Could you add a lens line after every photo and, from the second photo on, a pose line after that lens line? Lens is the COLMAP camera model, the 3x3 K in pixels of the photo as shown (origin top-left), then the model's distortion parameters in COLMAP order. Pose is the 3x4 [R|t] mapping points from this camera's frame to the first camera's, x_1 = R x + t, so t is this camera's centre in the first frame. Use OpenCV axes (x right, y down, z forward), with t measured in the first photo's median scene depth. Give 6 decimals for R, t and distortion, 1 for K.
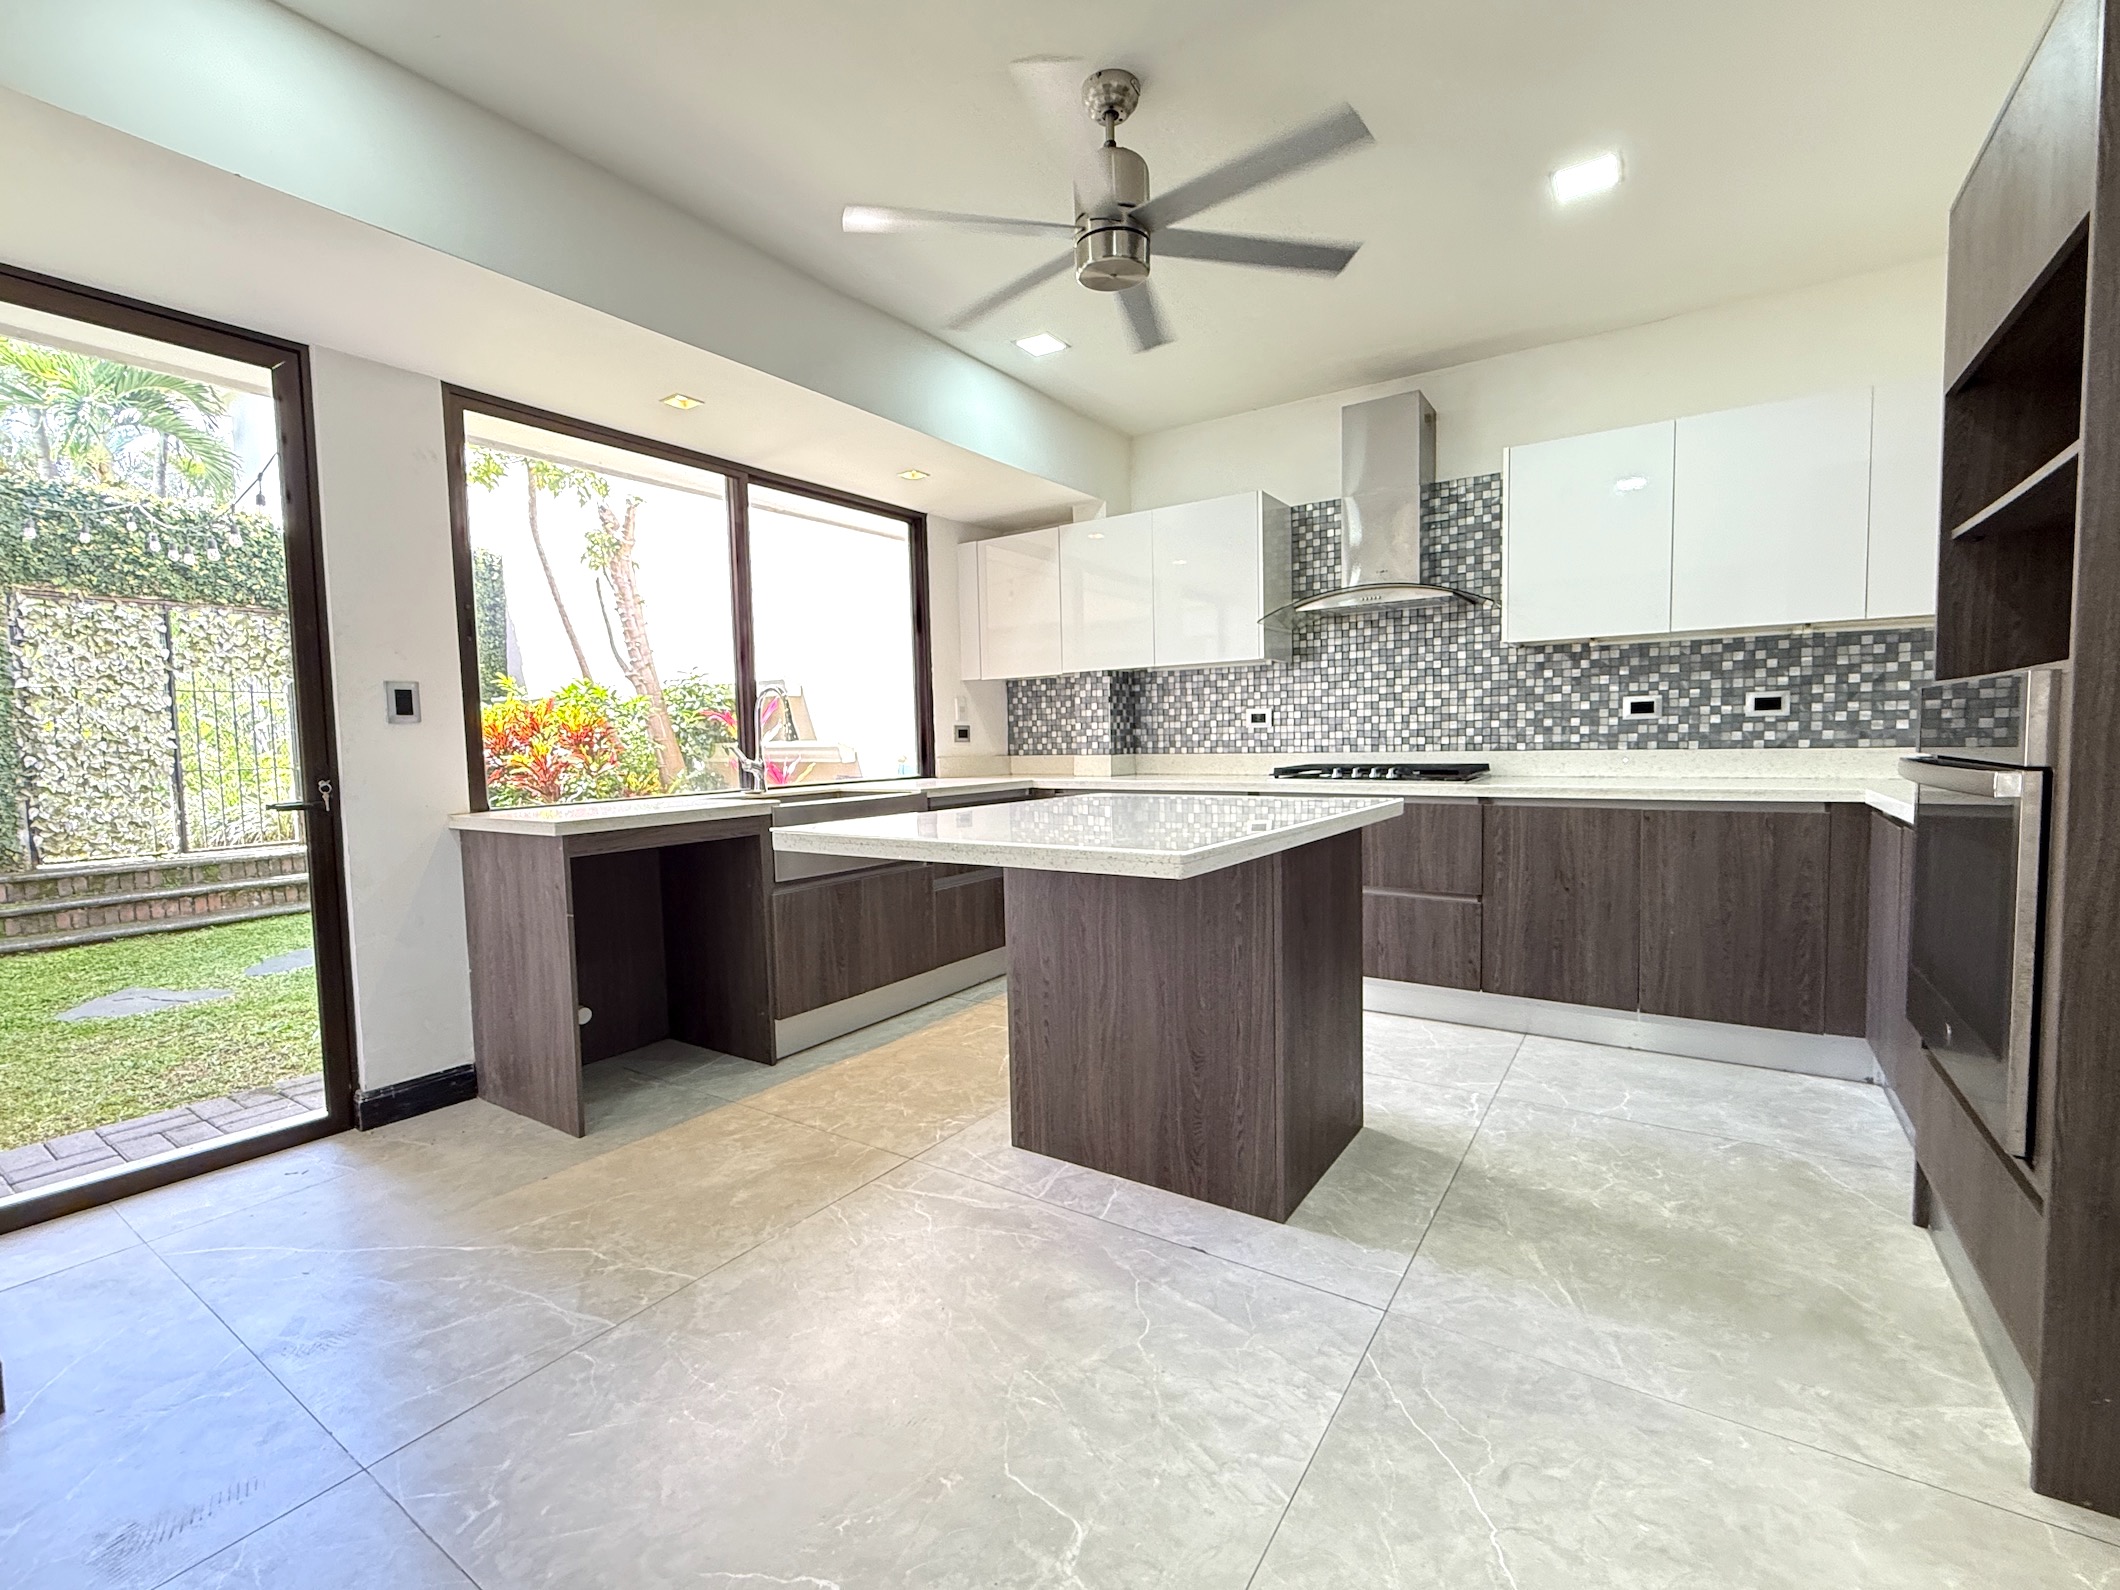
lens RADIAL K [[923.6, 0, 1060.0], [0, 923.6, 795.0], [0, 0, 1]] dist [0.000956, -0.000383]
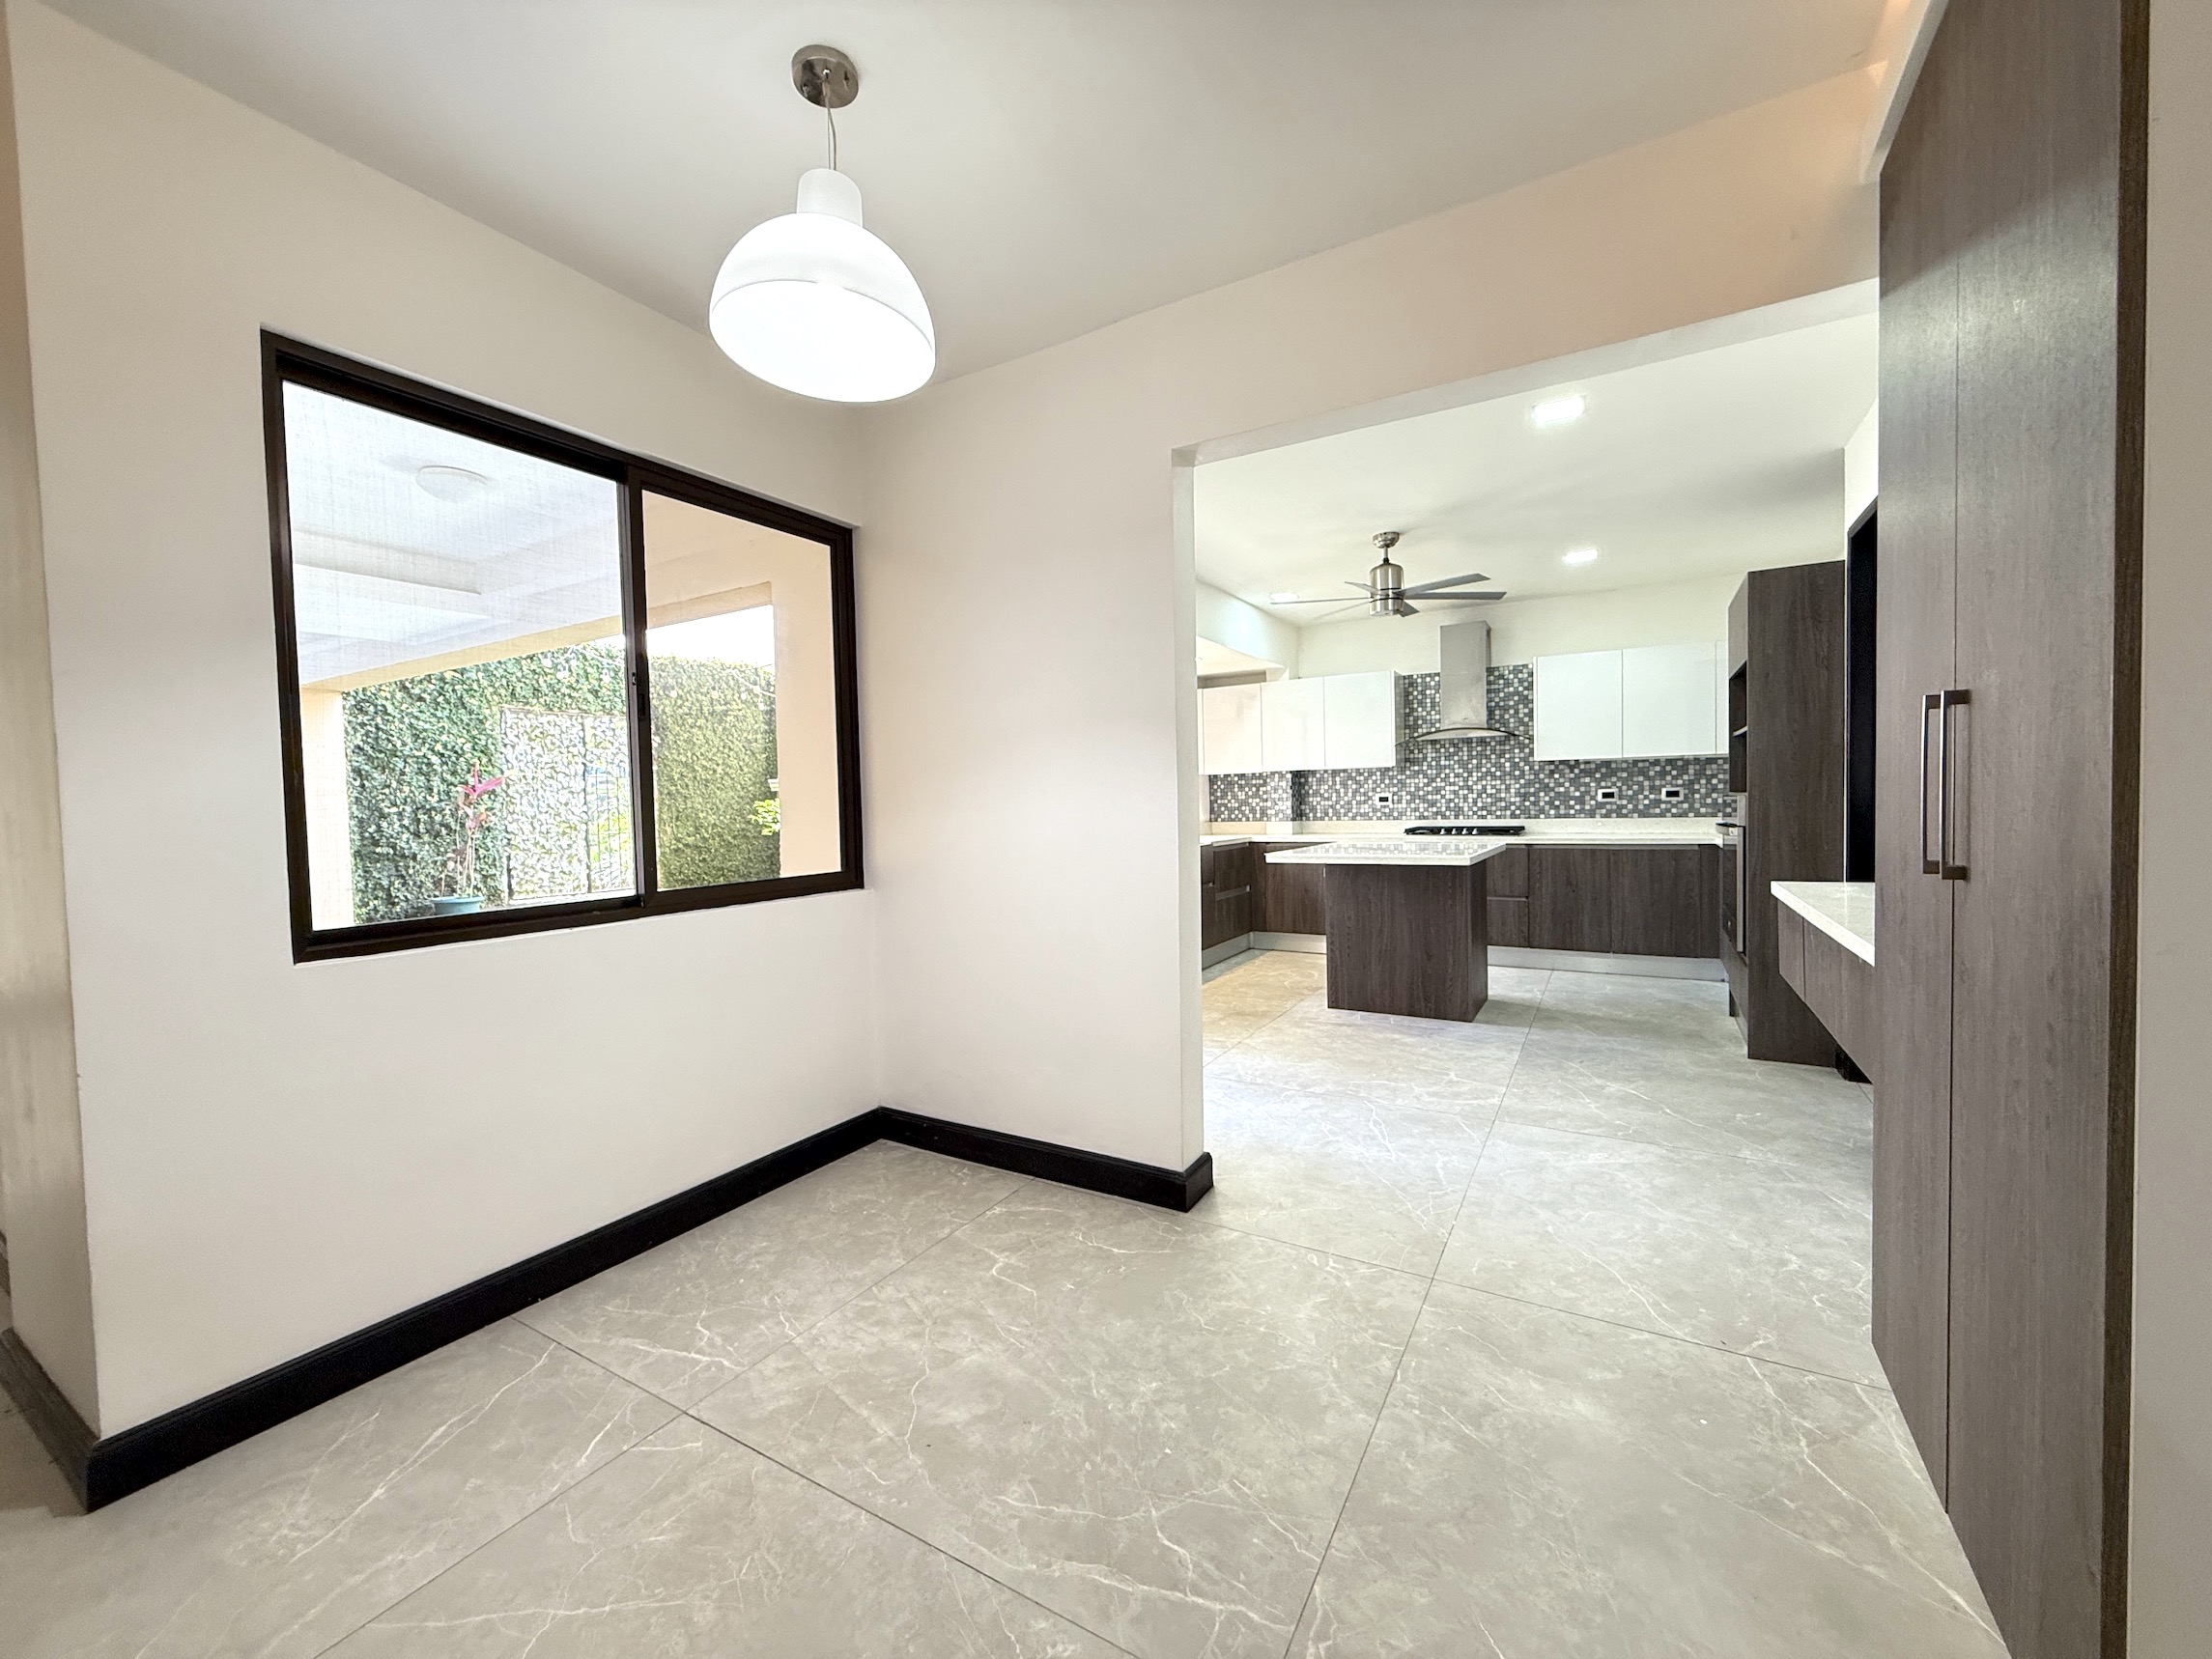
lens RADIAL K [[876.7, 0, 1100.0], [0, 876.7, 830.6], [0, 0, 1]] dist [-0.000542, -0.000056]
pose [[0.998505, -0.003300, 0.054557, -0.432898], [0.004979, 0.999517, -0.030666, 0.022266], [-0.054430, 0.030892, 0.998040, -0.623904]]
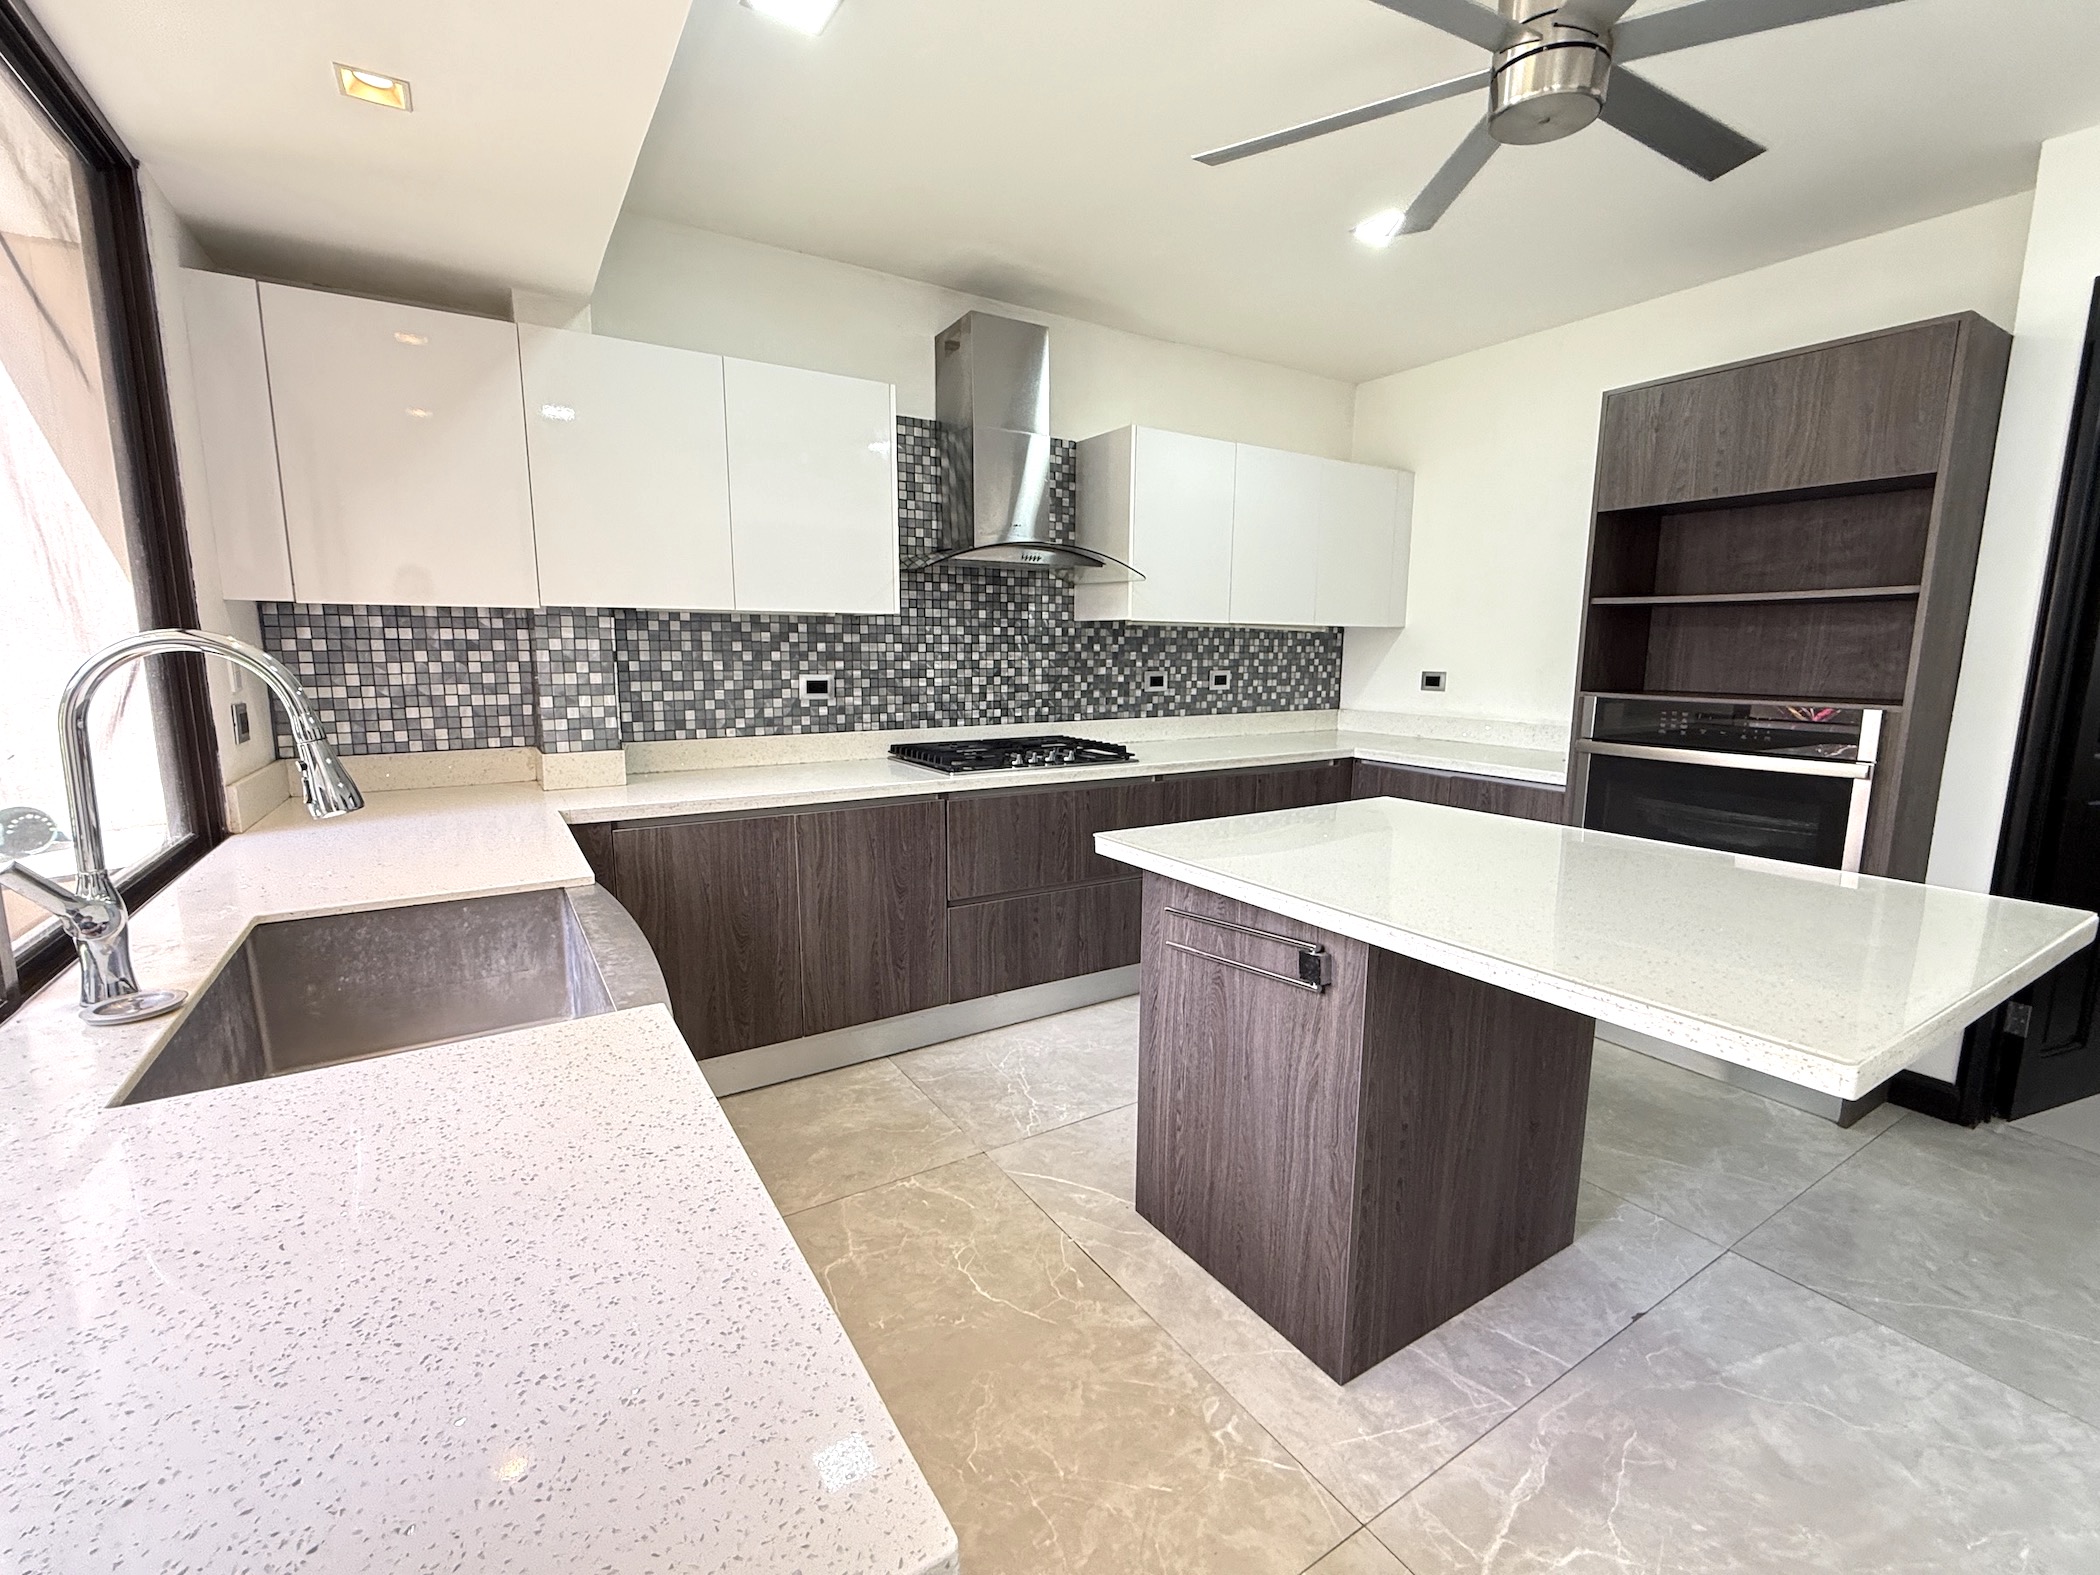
lens RADIAL K [[914.9, 0, 1050.0], [0, 914.9, 787.5], [0, 0, 1]] dist [0.000956, -0.000383]
pose [[0.403501, -0.116728, 0.907503, -0.439812], [0.042841, 0.993151, 0.108697, -0.084085], [-0.913976, -0.004981, 0.405738, 0.592424]]
